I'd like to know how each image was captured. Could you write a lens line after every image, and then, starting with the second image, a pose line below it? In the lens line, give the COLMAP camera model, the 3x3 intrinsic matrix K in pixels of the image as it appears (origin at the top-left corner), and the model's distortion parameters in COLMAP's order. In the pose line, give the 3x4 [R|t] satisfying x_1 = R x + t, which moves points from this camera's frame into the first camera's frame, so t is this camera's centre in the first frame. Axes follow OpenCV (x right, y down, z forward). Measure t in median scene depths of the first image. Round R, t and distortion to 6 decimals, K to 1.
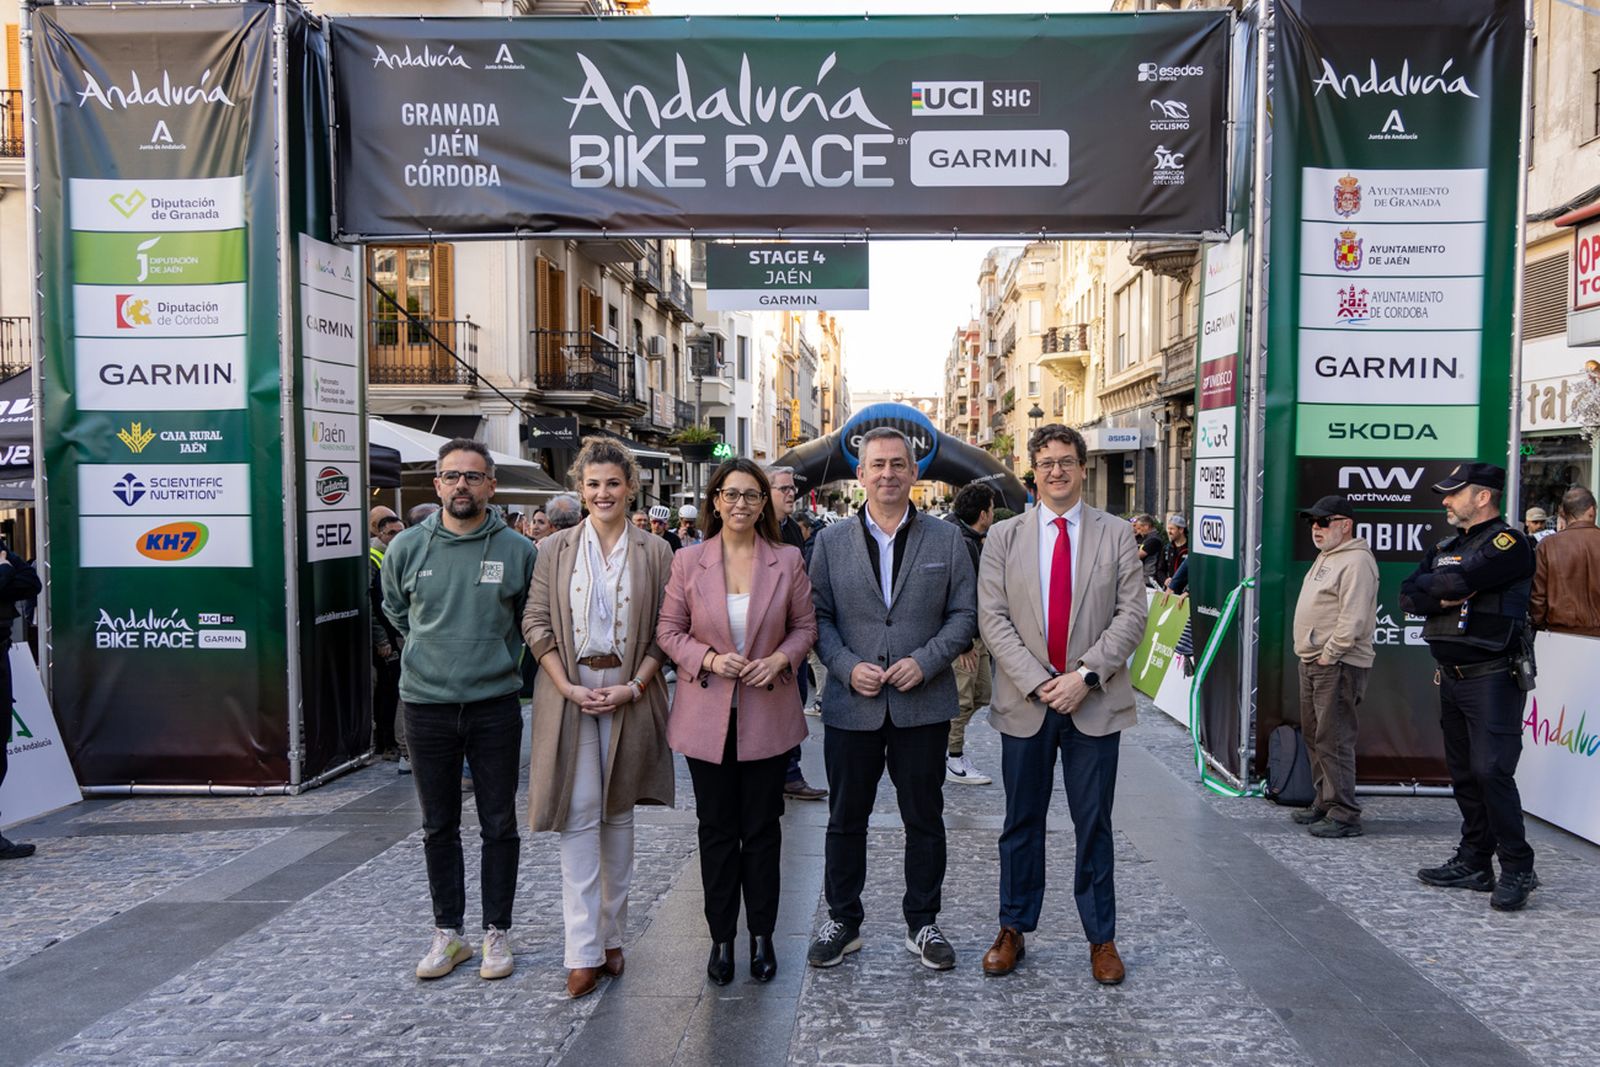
lens RADIAL K [[1181.1, 0, 842.9], [0, 1181.1, 540.7], [0, 0, 1]] dist [0.020140, -0.003070]
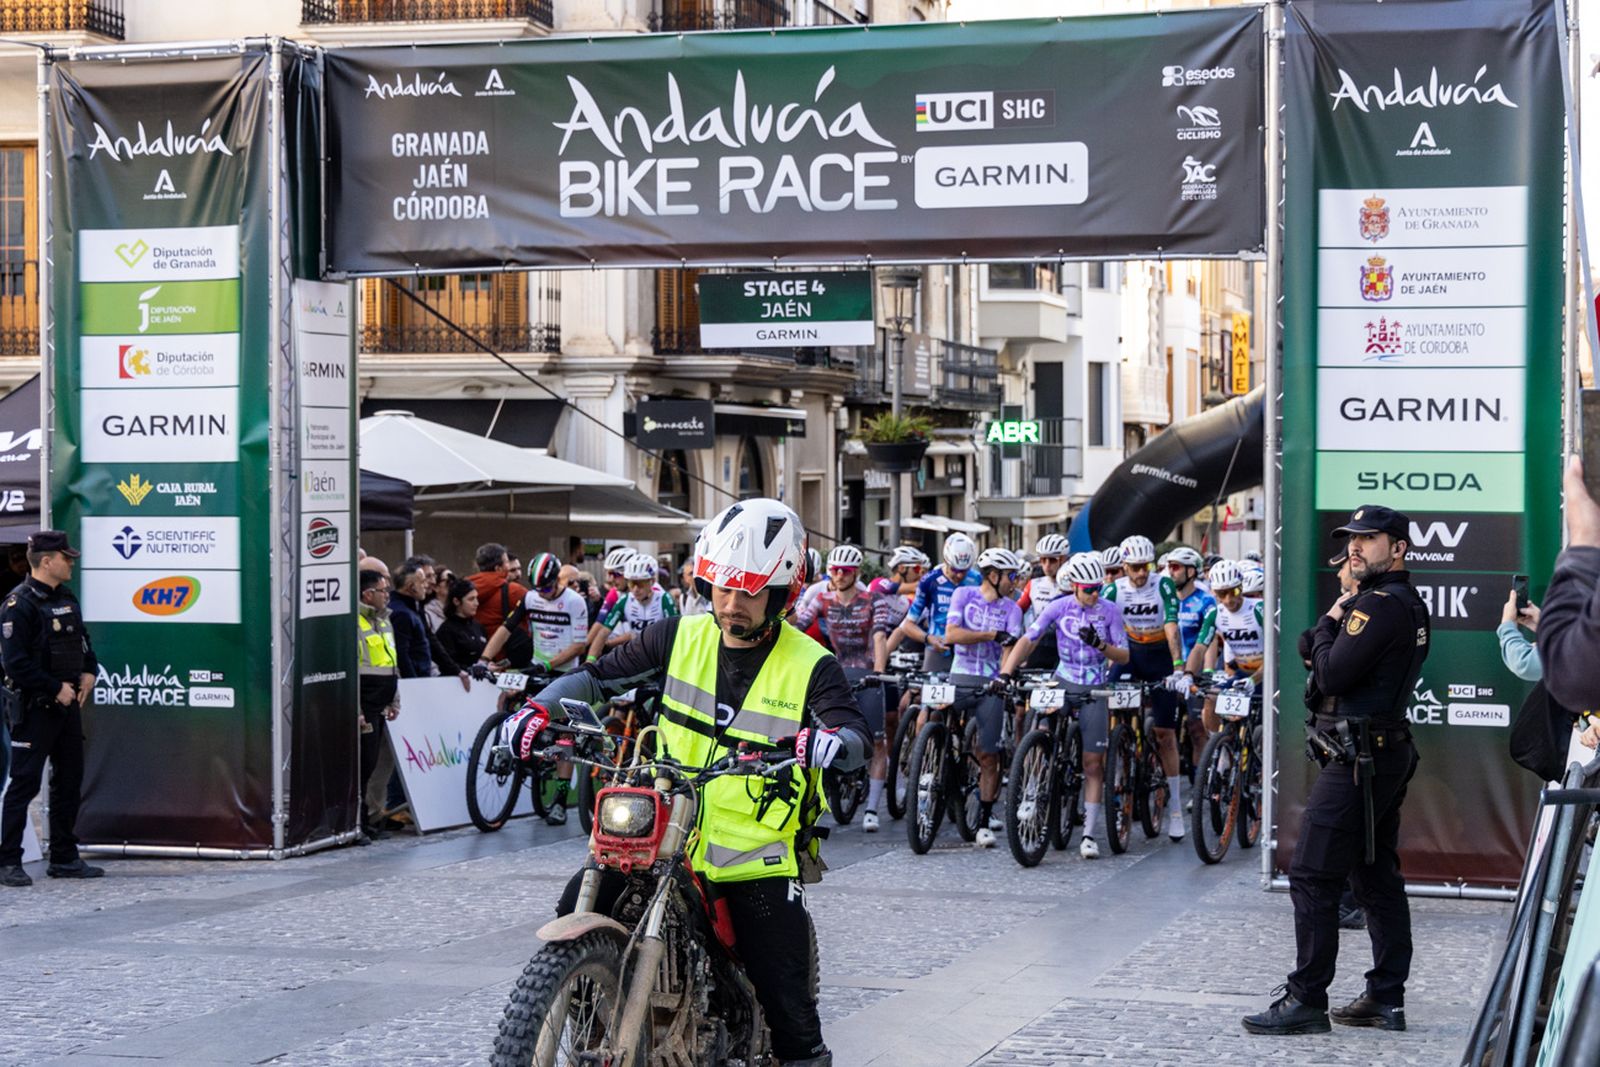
lens RADIAL K [[2694.9, 0, 837.1], [0, 2694.9, 530.6], [0, 0, 1]] dist [0.031031, -0.041826]
pose [[0.971364, 0.001763, -0.237591, 0.486447], [-0.007695, 0.999681, -0.024044, -0.003833], [0.237473, 0.025184, 0.971068, -1.000850]]
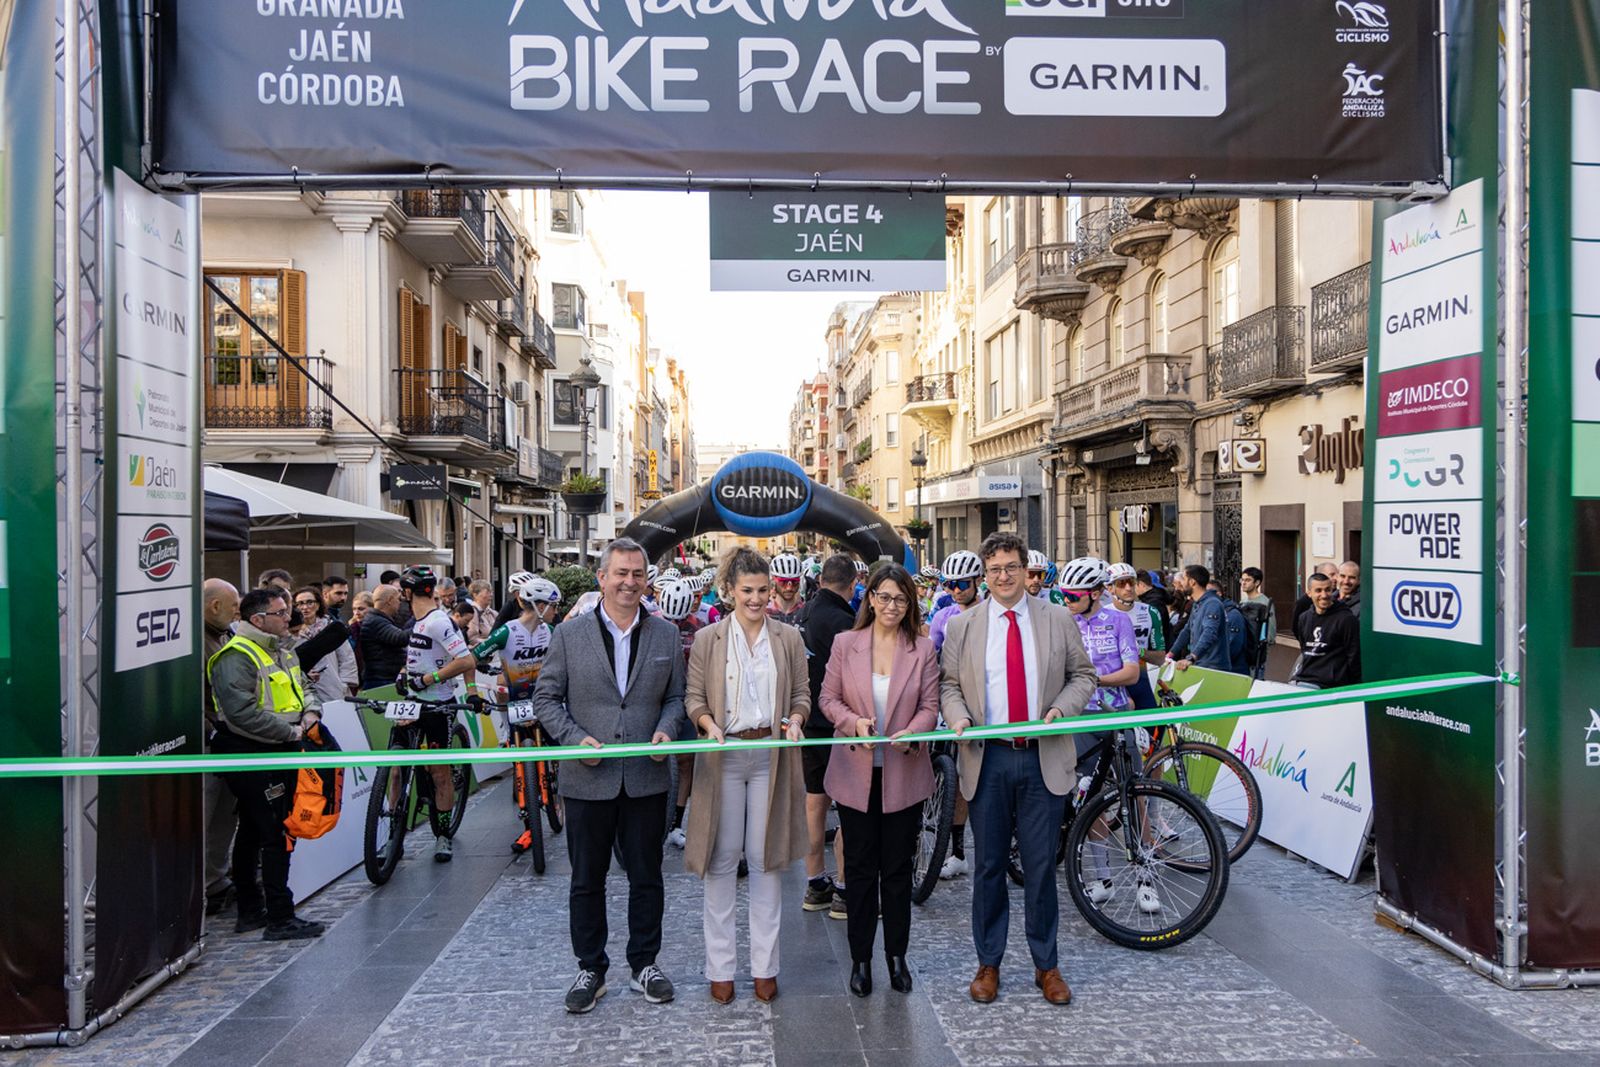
lens RADIAL K [[1147.7, 0, 763.1], [0, 1147.7, 539.3], [0, 0, 1]] dist [-0.007912, 0.001199]
pose [[0.997397, -0.009690, 0.071445, -0.135014], [0.012818, 0.998973, -0.043461, -0.021958], [-0.070950, 0.044264, 0.996497, 0.347307]]
